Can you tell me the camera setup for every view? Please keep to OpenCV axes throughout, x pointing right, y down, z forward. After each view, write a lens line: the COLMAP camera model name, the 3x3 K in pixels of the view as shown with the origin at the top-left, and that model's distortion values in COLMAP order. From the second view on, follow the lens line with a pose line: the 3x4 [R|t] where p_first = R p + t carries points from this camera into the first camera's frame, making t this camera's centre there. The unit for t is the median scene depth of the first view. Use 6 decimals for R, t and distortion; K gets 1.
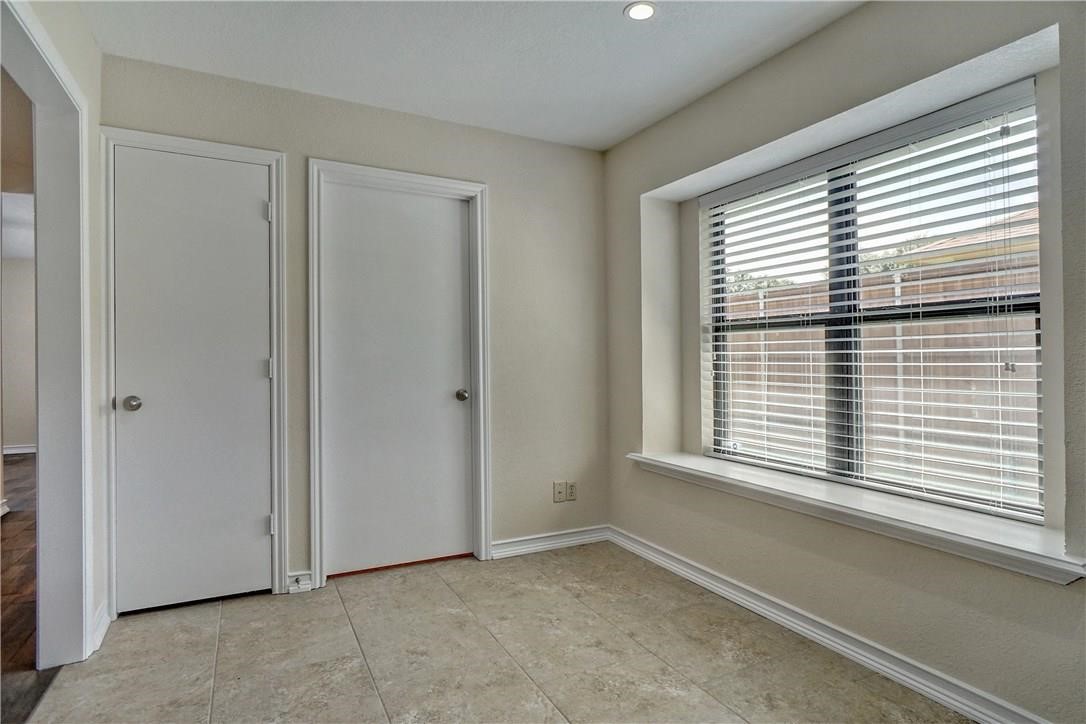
lens RADIAL K [[598.2, 0, 538.7], [0, 598.2, 353.6], [0, 0, 1]] dist [0.002221, 0.000693]
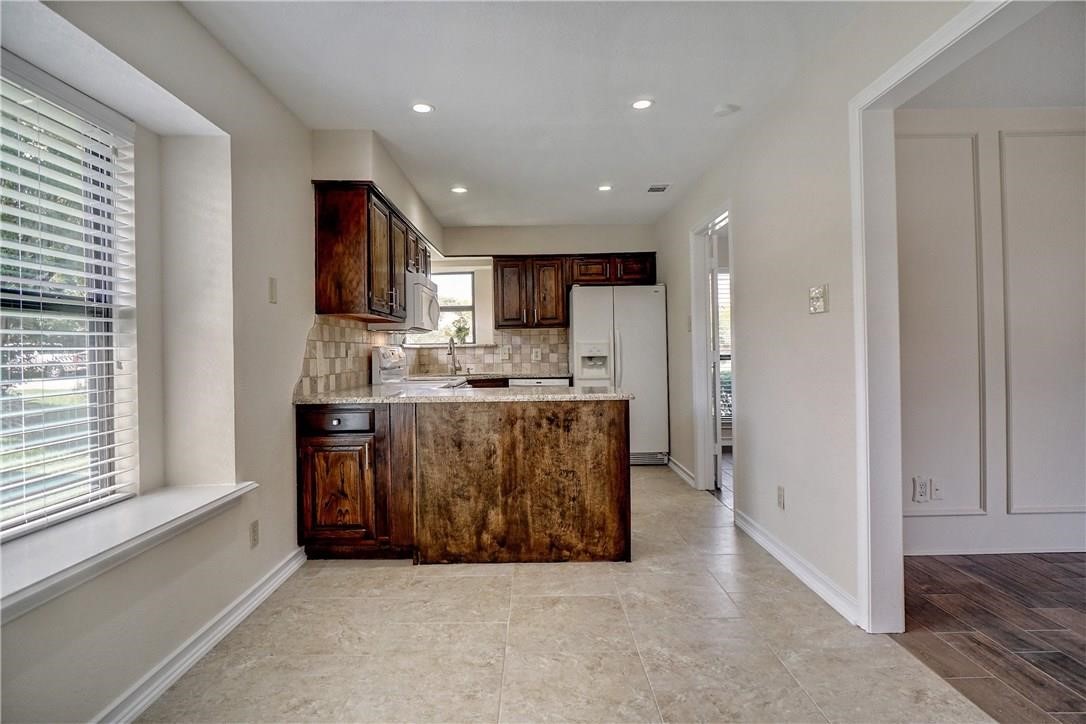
lens RADIAL K [[598.2, 0, 538.7], [0, 598.2, 353.6], [0, 0, 1]] dist [0.002221, 0.000693]
pose [[-0.913077, 0.018832, 0.407352, -0.253513], [0.019583, 0.999806, -0.002326, 0.012411], [-0.407316, 0.005853, -0.913268, 1.163618]]
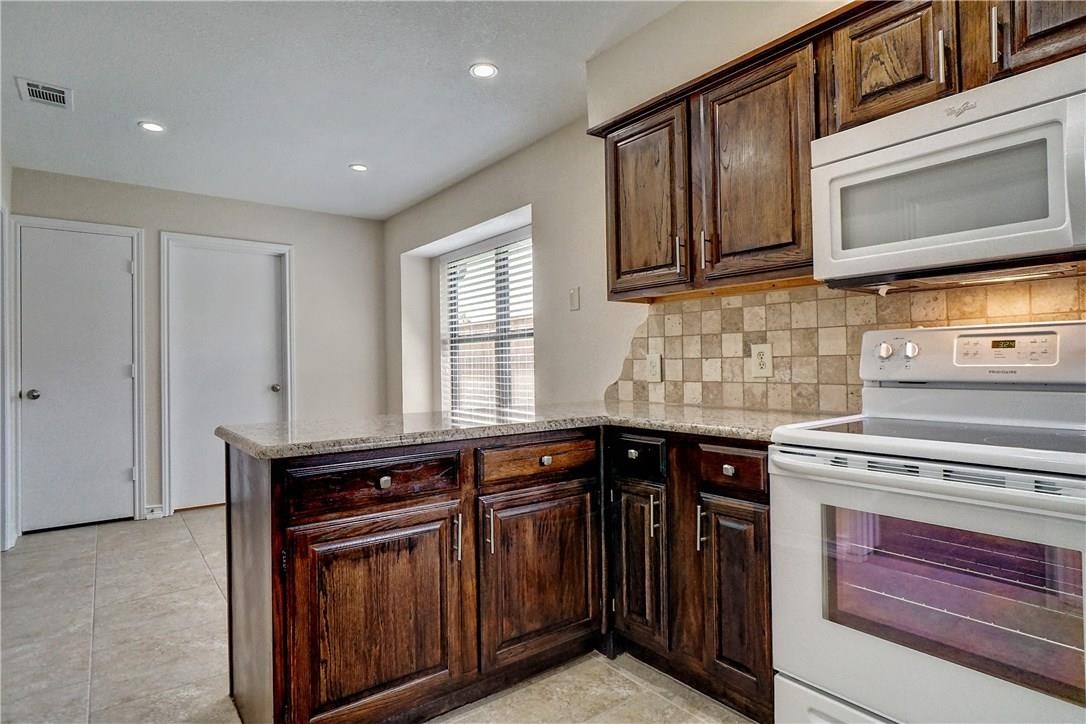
lens RADIAL K [[601.6, 0, 541.8], [0, 601.6, 346.4], [0, 0, 1]] dist [-0.002746, 0.000119]
pose [[0.984373, -0.009036, 0.175861, 0.301236], [0.012980, 0.999689, -0.021290, 0.008696], [-0.175614, 0.023240, 0.984185, -0.673447]]
